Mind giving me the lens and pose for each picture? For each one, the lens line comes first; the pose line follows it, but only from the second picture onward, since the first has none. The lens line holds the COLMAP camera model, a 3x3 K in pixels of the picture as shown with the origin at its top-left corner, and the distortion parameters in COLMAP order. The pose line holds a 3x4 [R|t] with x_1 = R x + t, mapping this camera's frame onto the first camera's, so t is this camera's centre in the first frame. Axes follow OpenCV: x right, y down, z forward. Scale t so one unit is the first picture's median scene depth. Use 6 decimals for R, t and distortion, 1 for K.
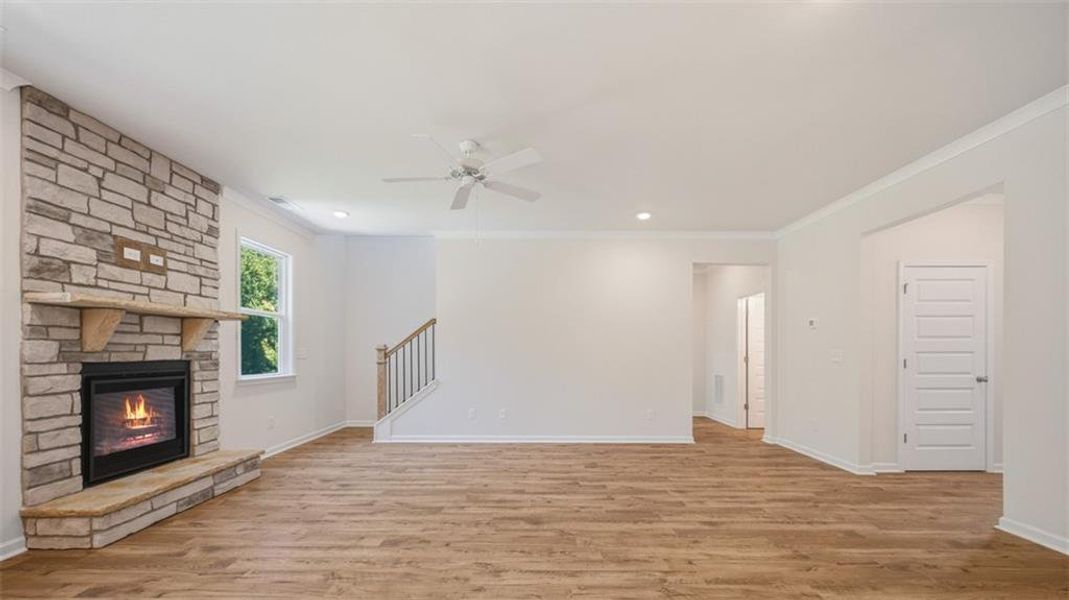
lens RADIAL K [[421.5, 0, 538.9], [0, 421.5, 353.3], [0, 0, 1]] dist [0.001340, 0.000022]
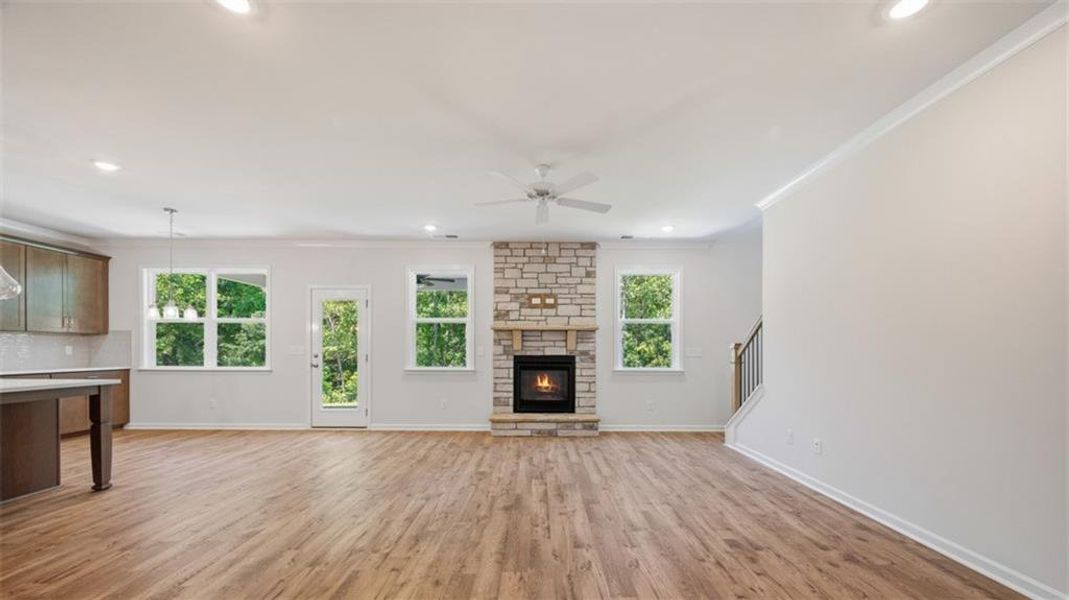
lens RADIAL K [[421.5, 0, 538.9], [0, 421.5, 353.3], [0, 0, 1]] dist [0.001340, 0.000022]
pose [[0.001496, 0.005946, -0.999981, 0.978613], [-0.007384, 0.999955, 0.005935, -0.001921], [0.999972, 0.007375, 0.001540, 0.984876]]
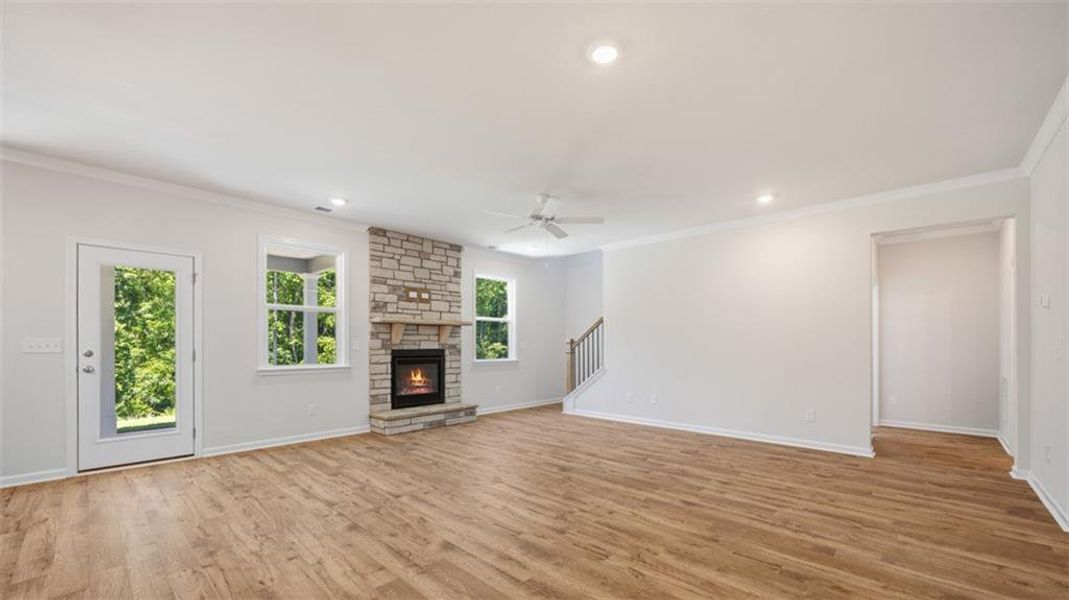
lens RADIAL K [[423.2, 0, 538.8], [0, 423.2, 347.2], [0, 0, 1]] dist [0.001819, 0.000119]
pose [[0.733958, 0.003069, -0.679188, 0.782249], [-0.002867, 0.999995, 0.001420, 0.005491], [0.679189, 0.000905, 0.733963, -0.045871]]
